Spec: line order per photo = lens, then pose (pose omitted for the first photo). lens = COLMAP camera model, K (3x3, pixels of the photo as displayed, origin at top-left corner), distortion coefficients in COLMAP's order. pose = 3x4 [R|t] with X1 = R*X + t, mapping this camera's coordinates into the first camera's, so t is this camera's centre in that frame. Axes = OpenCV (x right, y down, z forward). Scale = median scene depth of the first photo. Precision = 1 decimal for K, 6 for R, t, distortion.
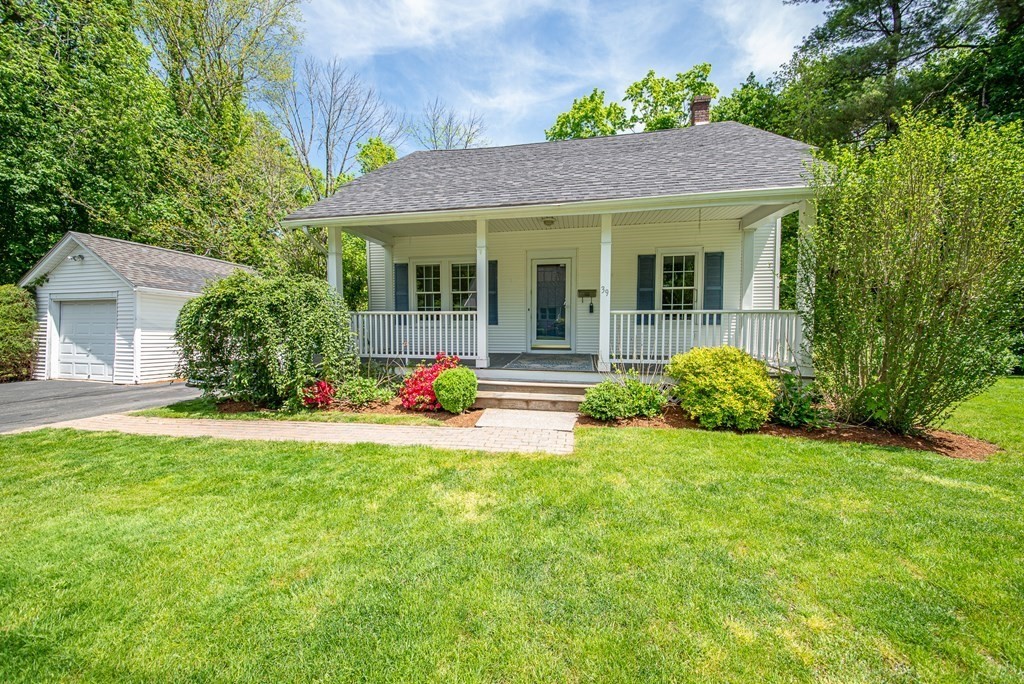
lens RADIAL K [[371.5, 0, 512.2], [0, 371.5, 344.0], [0, 0, 1]] dist [0.012146, -0.013755]
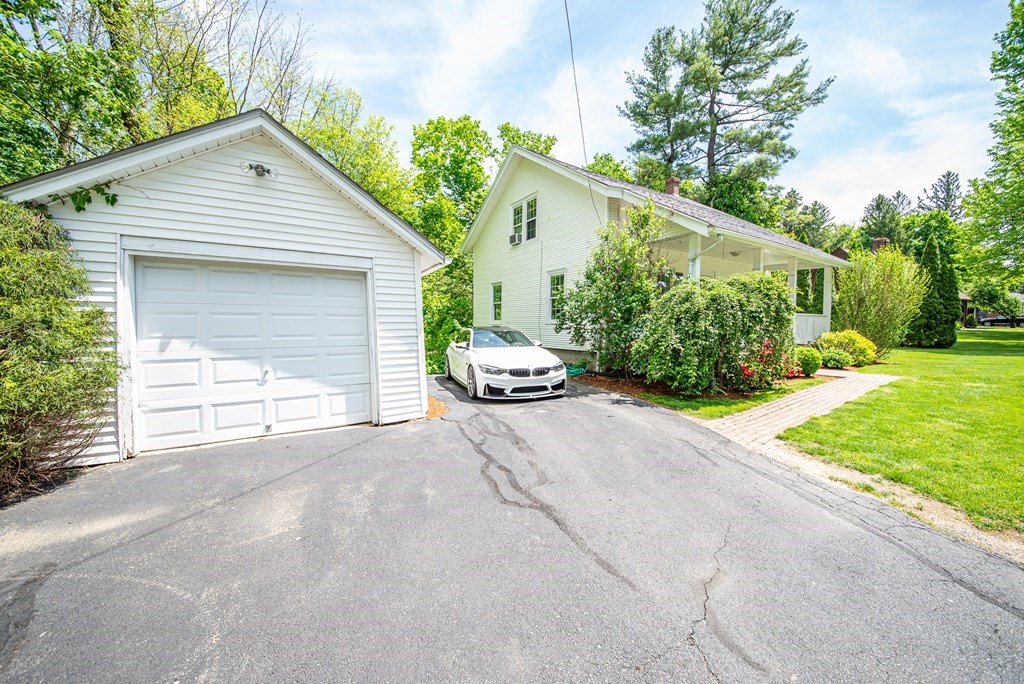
lens RADIAL K [[359.2, 0, 513.9], [0, 359.2, 337.9], [0, 0, 1]] dist [0.023332, -0.017390]
pose [[0.727769, -0.022762, 0.685444, -1.229546], [0.046687, 0.998775, -0.016403, -0.003425], [-0.684231, 0.043939, 0.727941, 0.445405]]
